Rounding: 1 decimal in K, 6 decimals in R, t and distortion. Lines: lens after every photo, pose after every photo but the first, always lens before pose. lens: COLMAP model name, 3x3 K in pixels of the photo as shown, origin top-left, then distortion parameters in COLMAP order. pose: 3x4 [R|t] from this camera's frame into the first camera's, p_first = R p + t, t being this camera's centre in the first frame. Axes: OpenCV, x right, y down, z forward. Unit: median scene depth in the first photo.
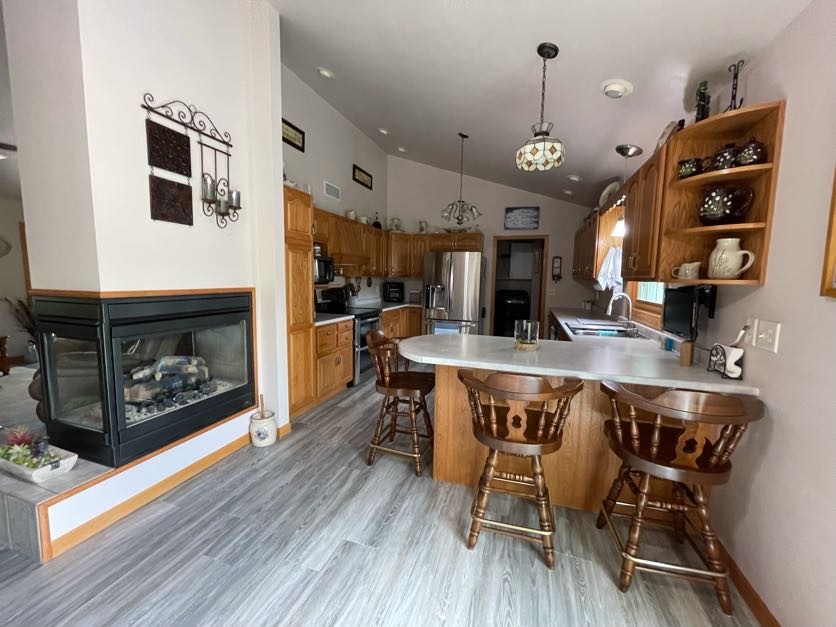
lens RADIAL K [[333.7, 0, 415.4], [0, 333.7, 310.9], [0, 0, 1]] dist [-0.001080, -0.000105]
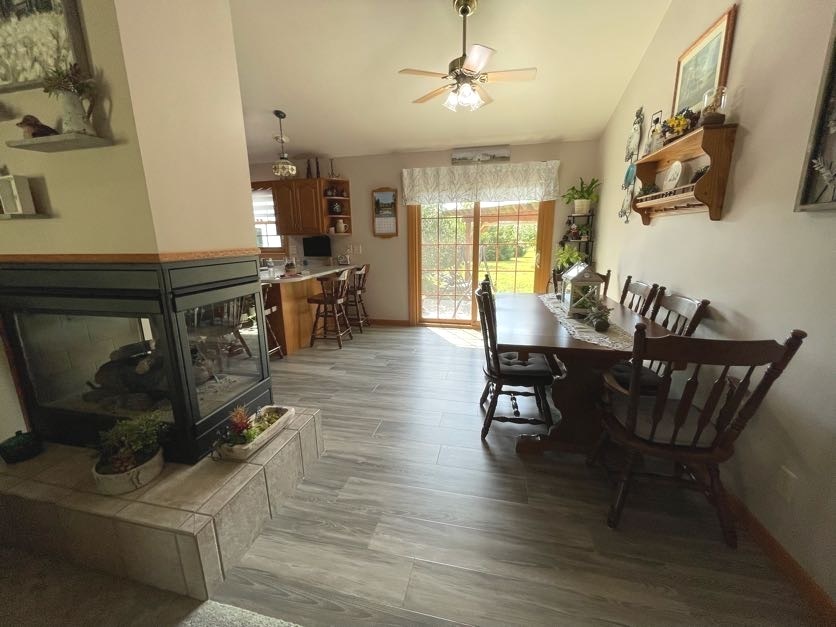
lens RADIAL K [[333.7, 0, 415.4], [0, 333.7, 310.9], [0, 0, 1]] dist [-0.001080, -0.000105]
pose [[-0.107285, -0.227480, 0.967855, -2.102692], [0.115343, 0.964052, 0.239372, -0.054740], [-0.987515, 0.137316, -0.077190, 0.606222]]
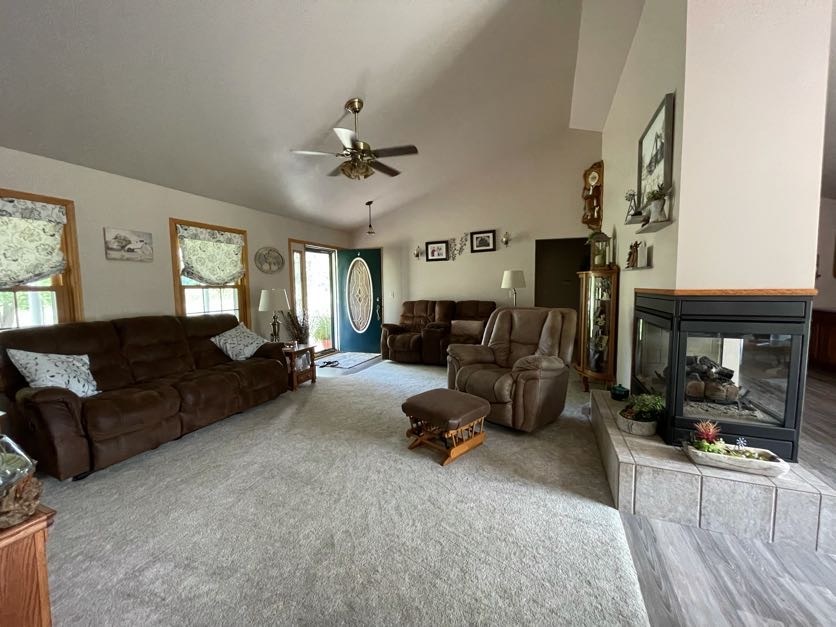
lens RADIAL K [[333.7, 0, 415.4], [0, 333.7, 310.9], [0, 0, 1]] dist [-0.001080, -0.000105]
pose [[0.997936, -0.026044, -0.058694, -2.089493], [0.024072, 0.999130, -0.034061, 0.036509], [0.059530, 0.032577, 0.997695, -0.190921]]
